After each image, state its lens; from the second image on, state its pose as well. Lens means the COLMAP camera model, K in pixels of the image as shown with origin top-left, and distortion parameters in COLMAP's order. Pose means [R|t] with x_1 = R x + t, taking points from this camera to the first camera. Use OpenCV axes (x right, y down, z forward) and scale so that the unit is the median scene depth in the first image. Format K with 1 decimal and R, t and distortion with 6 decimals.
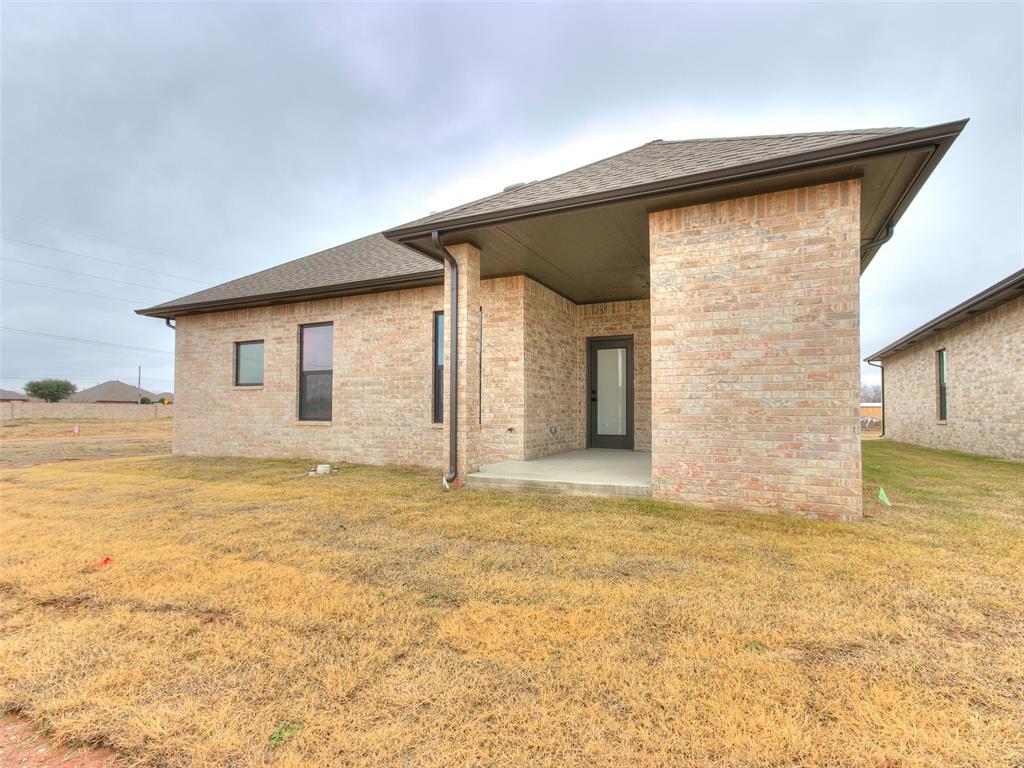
lens RADIAL K [[535.3, 0, 504.2], [0, 535.3, 394.0], [0, 0, 1]] dist [0.014104, 0.000078]
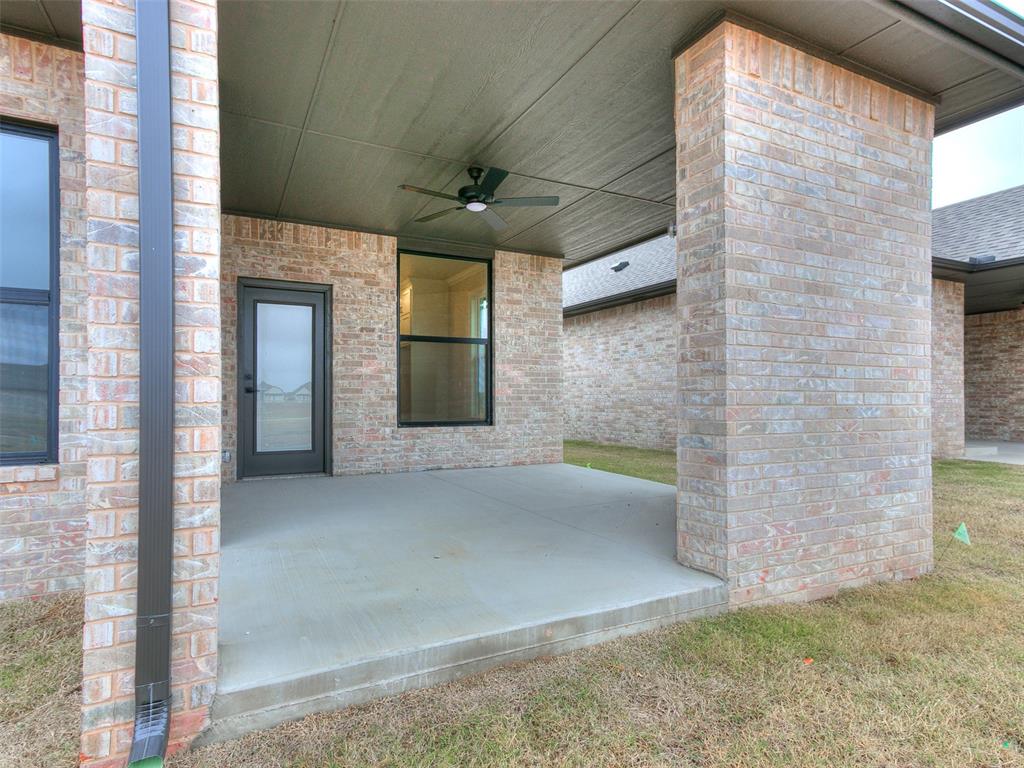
lens RADIAL K [[535.3, 0, 504.2], [0, 535.3, 394.0], [0, 0, 1]] dist [0.014104, 0.000078]
pose [[0.595775, -0.001256, 0.803151, -0.251539], [-0.023346, 0.999549, 0.018882, -0.005898], [-0.802812, -0.030000, 0.595477, 0.899648]]
